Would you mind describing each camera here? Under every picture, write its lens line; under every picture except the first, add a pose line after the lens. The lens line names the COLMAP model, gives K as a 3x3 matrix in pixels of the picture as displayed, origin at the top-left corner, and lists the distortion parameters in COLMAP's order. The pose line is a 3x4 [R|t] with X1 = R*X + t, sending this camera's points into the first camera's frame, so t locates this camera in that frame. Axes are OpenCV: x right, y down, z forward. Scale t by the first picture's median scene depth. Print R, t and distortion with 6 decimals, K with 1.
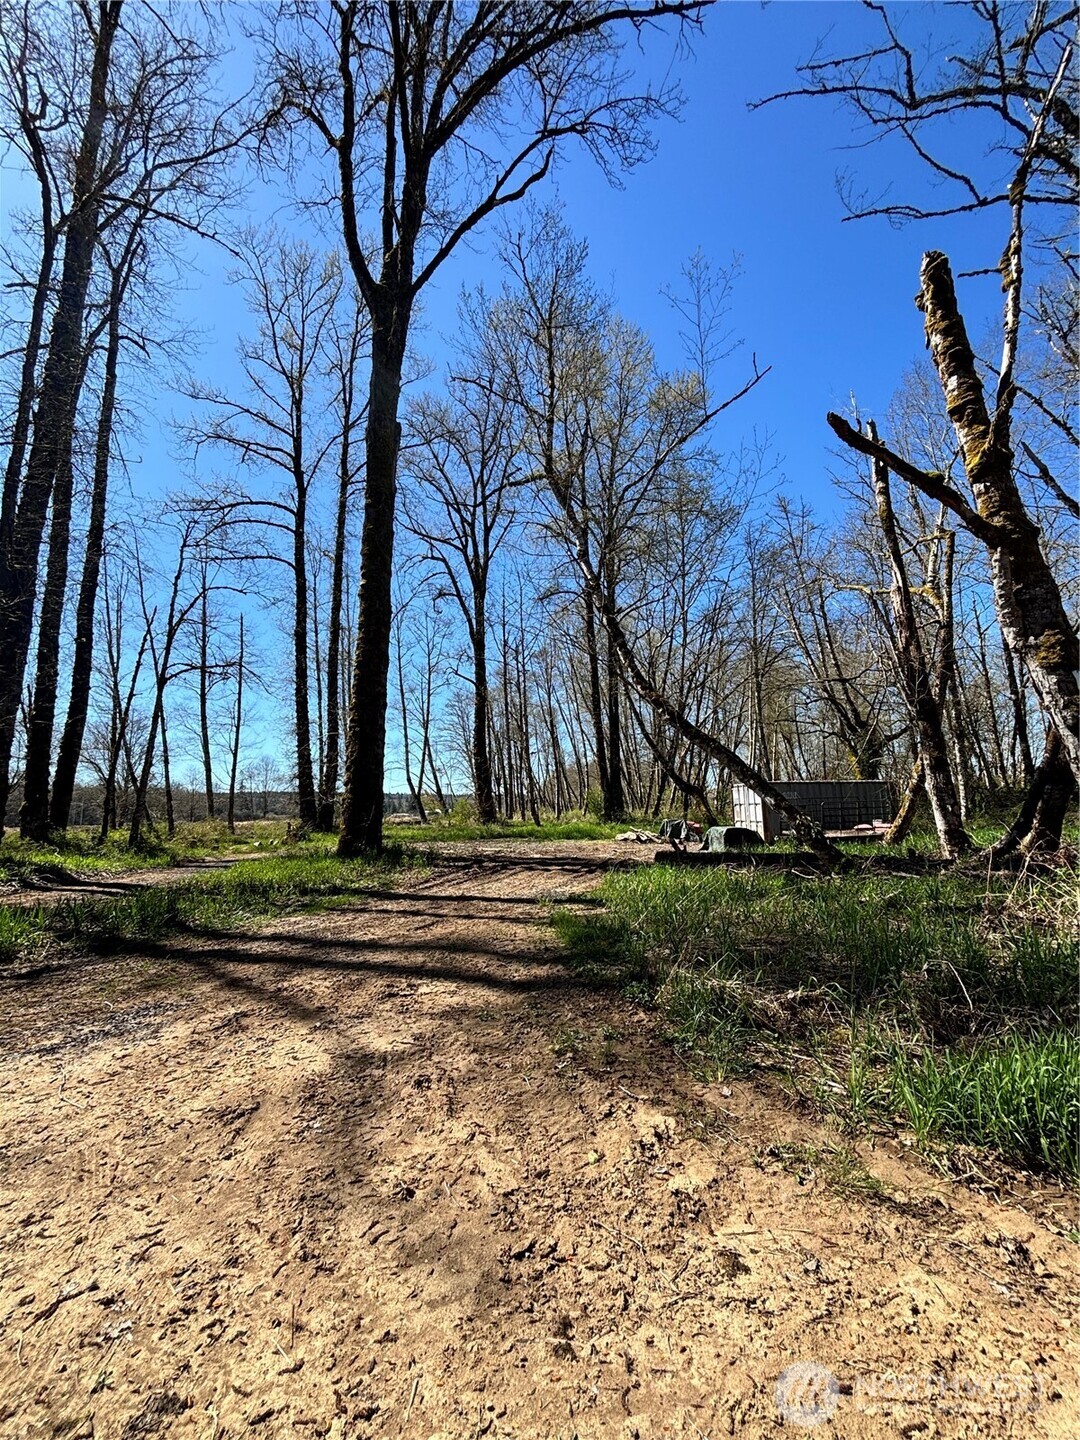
lens RADIAL K [[576.1, 0, 542.3], [0, 576.1, 718.4], [0, 0, 1]] dist [-0.007170, 0.001446]
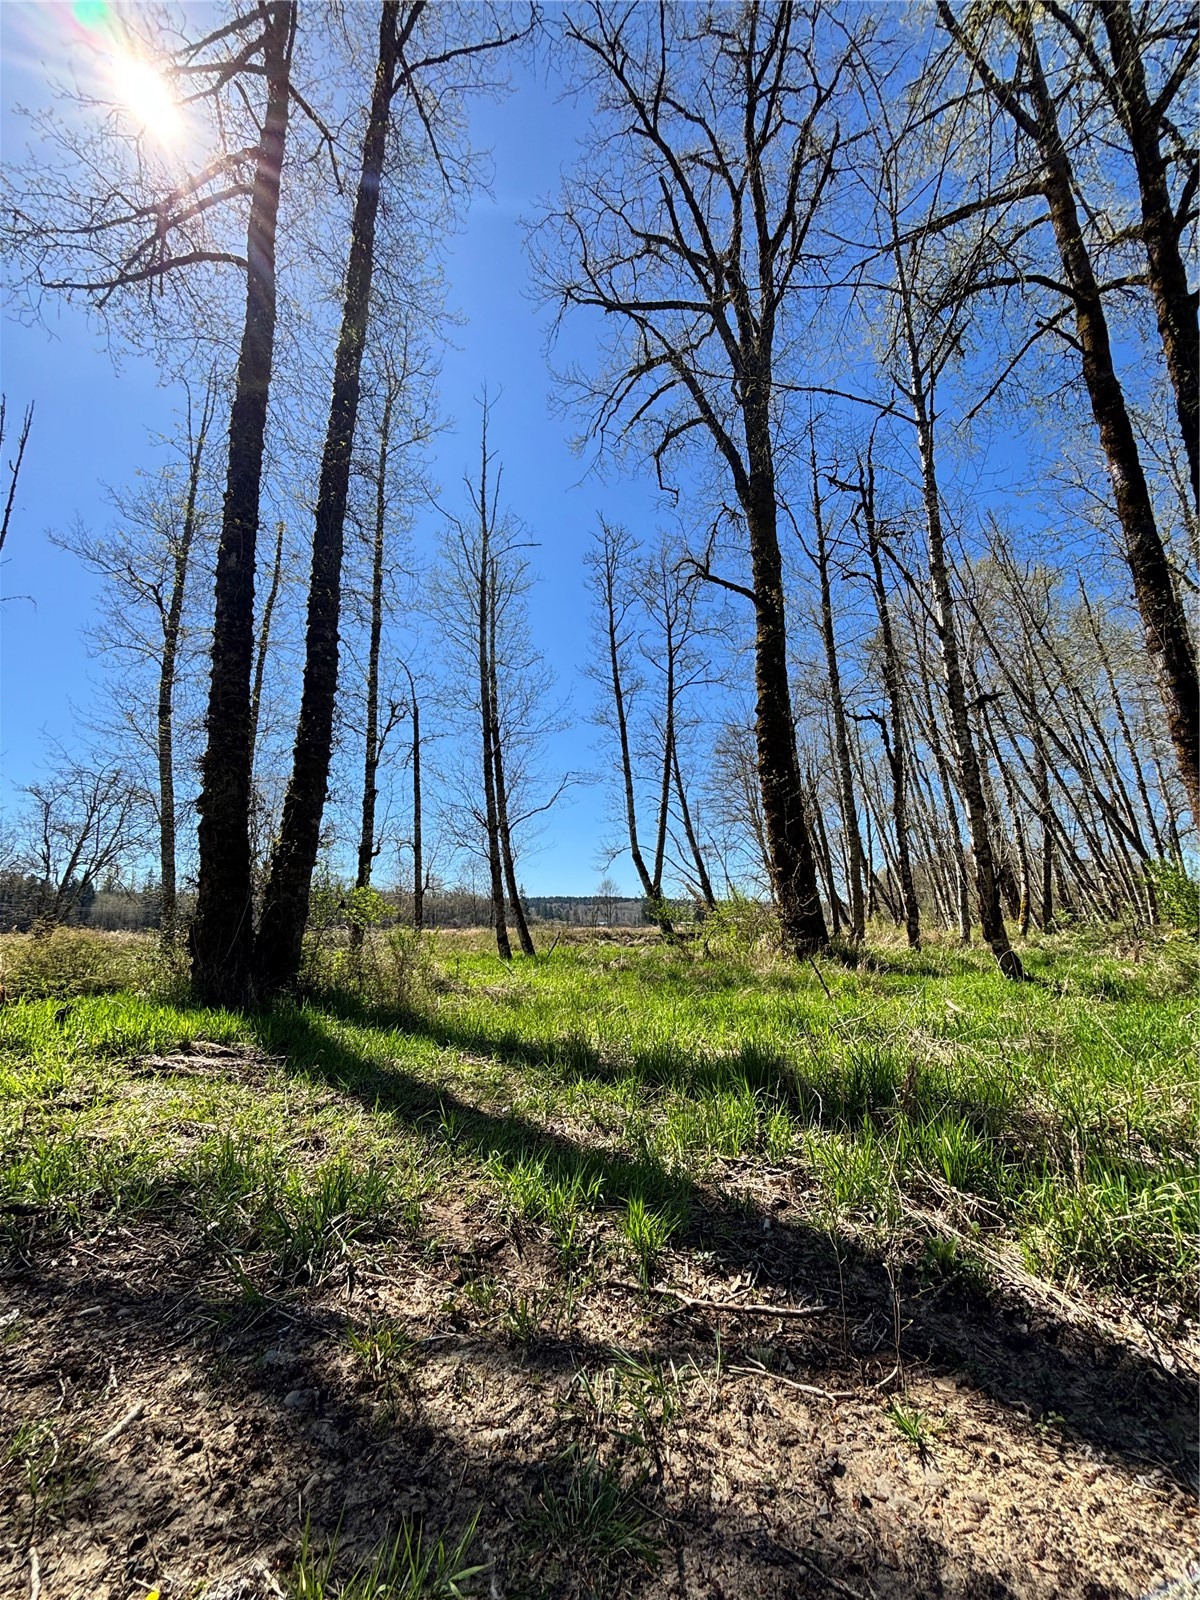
lens RADIAL K [[640.1, 0, 602.6], [0, 640.1, 798.2], [0, 0, 1]] dist [-0.007170, 0.001446]
pose [[0.934194, -0.048552, -0.353447, -0.062834], [0.038755, 0.998644, -0.034748, 0.085411], [0.354655, 0.018764, 0.934809, 0.527273]]
